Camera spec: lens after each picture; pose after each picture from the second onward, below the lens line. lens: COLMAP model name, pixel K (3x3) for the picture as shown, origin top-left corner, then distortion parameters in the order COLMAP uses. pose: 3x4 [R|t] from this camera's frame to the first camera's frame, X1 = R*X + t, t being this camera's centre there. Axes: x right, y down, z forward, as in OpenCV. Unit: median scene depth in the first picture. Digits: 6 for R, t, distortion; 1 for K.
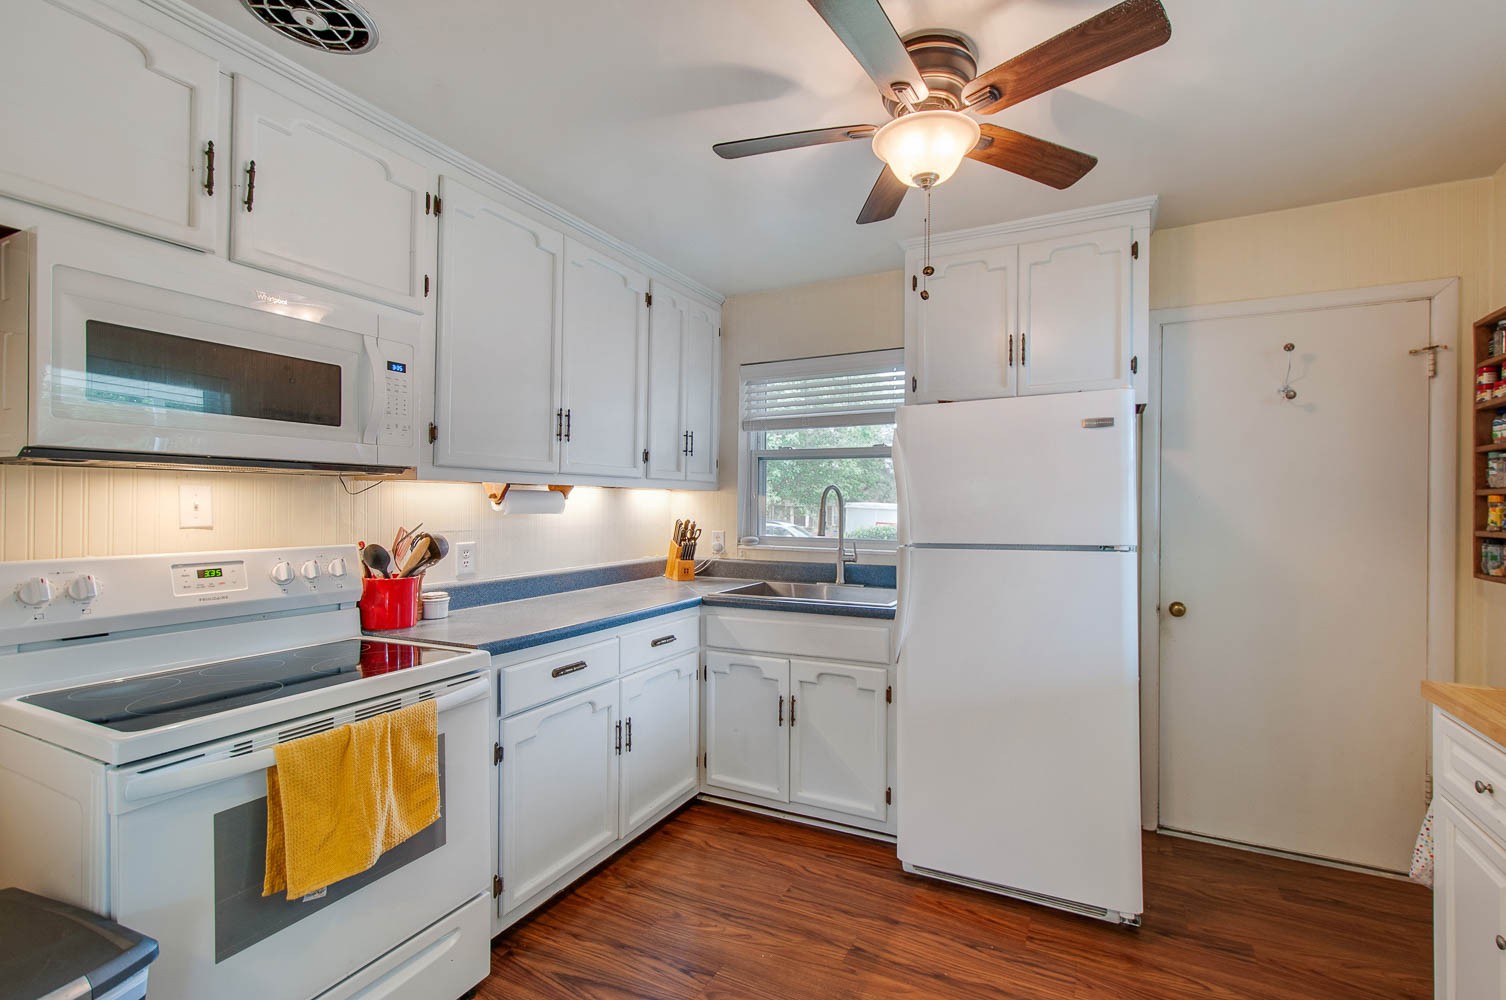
lens RADIAL K [[666.1, 0, 792.1], [0, 666.1, 501.4], [0, 0, 1]] dist [0.001322, 0.000656]
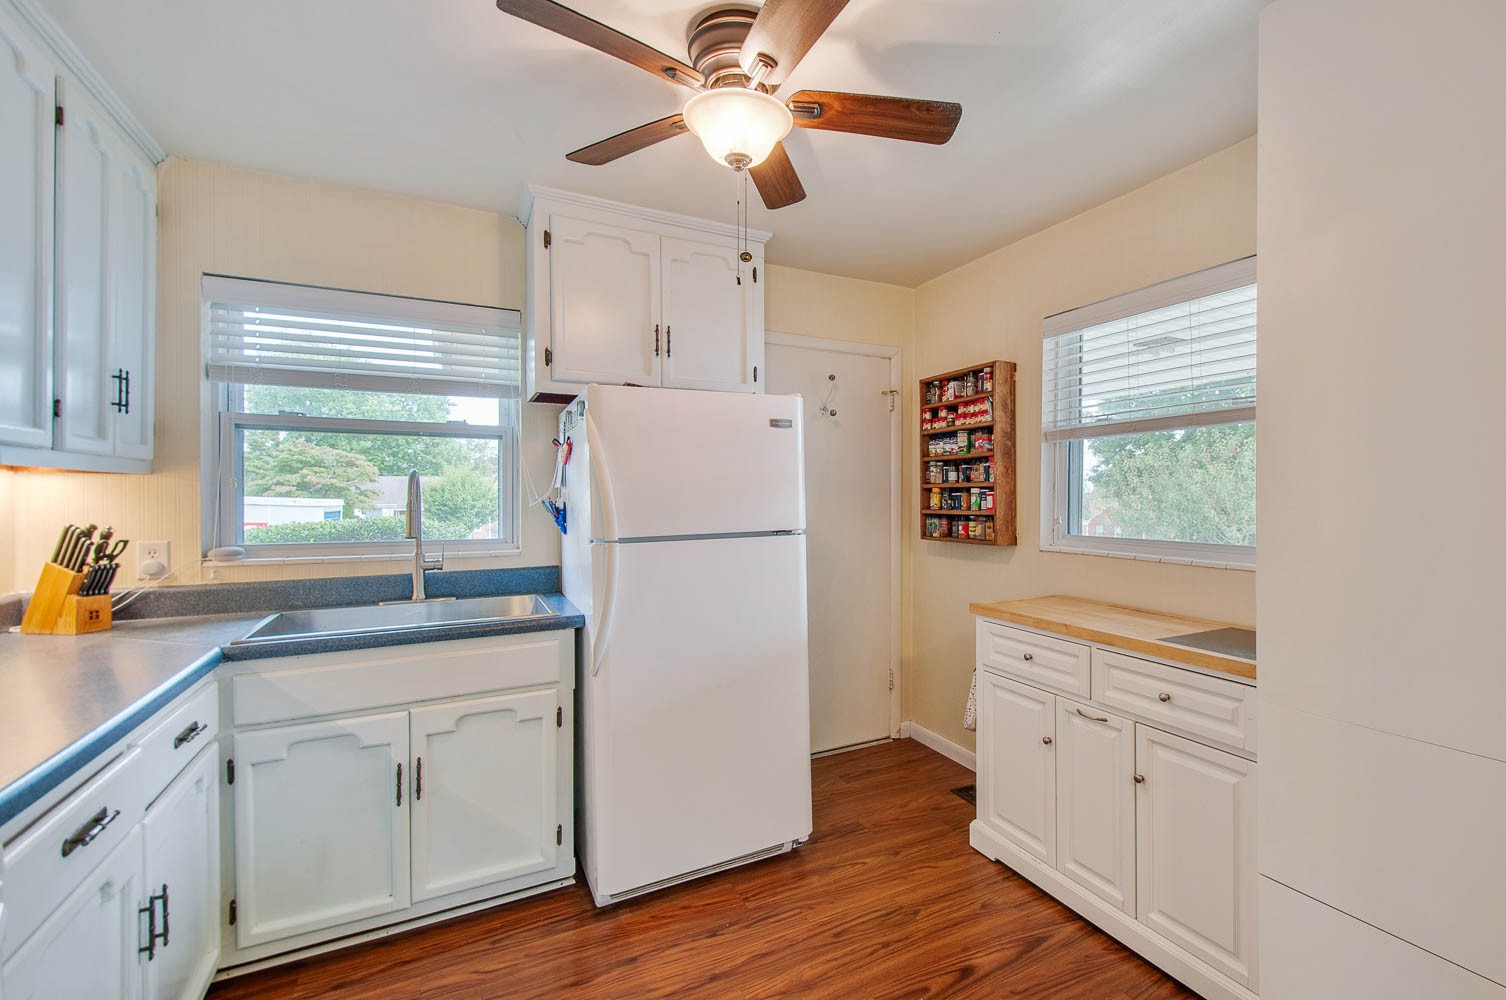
lens RADIAL K [[665.5, 0, 814.6], [0, 665.5, 498.1], [0, 0, 1]] dist [0.001668, -0.000201]
pose [[0.580424, -0.008545, 0.814269, -0.355534], [-0.000363, 0.999942, 0.010752, -0.001687], [-0.814314, -0.006536, 0.580388, 0.233054]]
